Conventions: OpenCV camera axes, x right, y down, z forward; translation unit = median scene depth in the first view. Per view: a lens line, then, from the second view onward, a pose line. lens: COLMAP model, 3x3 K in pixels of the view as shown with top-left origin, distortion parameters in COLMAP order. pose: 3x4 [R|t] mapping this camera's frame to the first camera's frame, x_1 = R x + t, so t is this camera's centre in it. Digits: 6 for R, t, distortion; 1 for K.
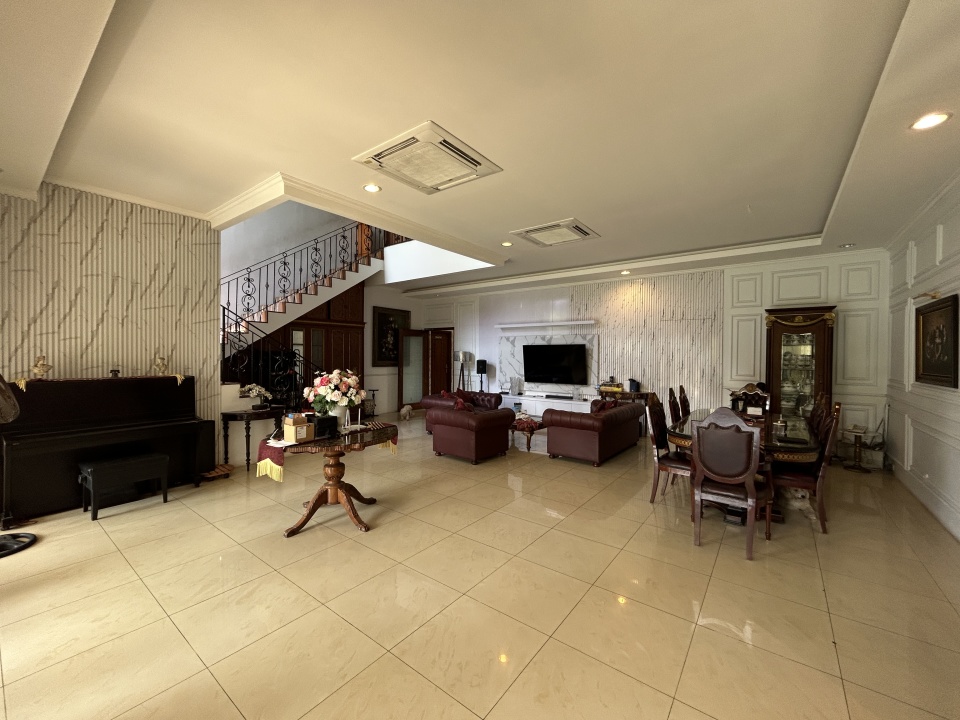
lens RADIAL K [[391.2, 0, 481.1], [0, 391.2, 358.3], [0, 0, 1]] dist [0.001385, -0.001121]
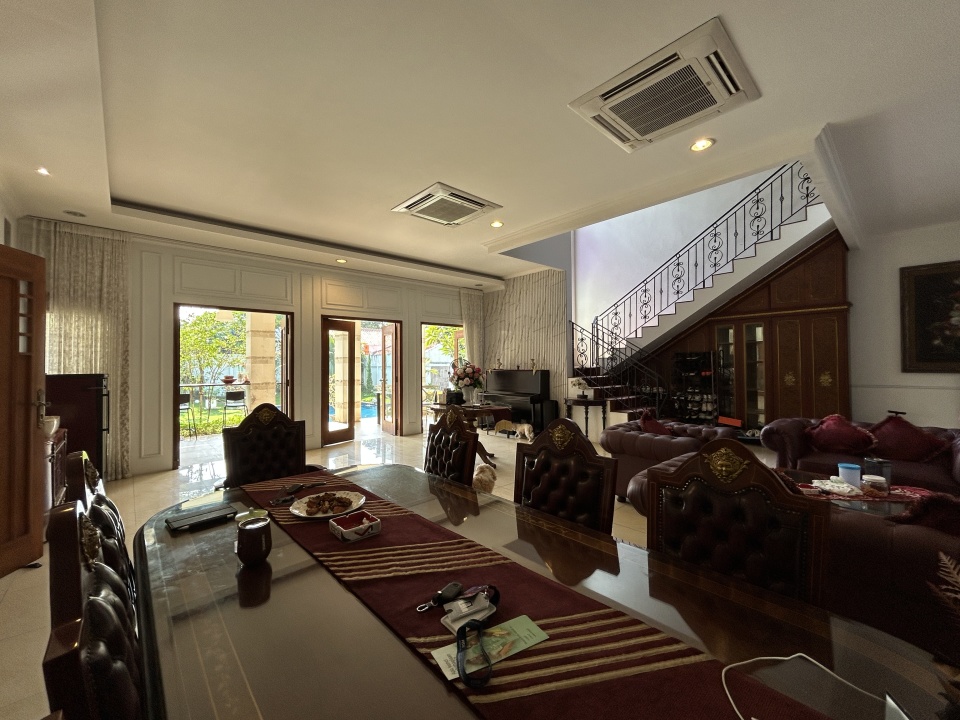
lens RADIAL K [[391.2, 0, 480.2], [0, 391.2, 361.1], [0, 0, 1]] dist [0.001385, -0.001121]
pose [[-0.163647, -0.007773, -0.986488, 0.762551], [0.001146, 0.999967, -0.008069, 0.018018], [0.986518, -0.002451, -0.163633, 0.872557]]
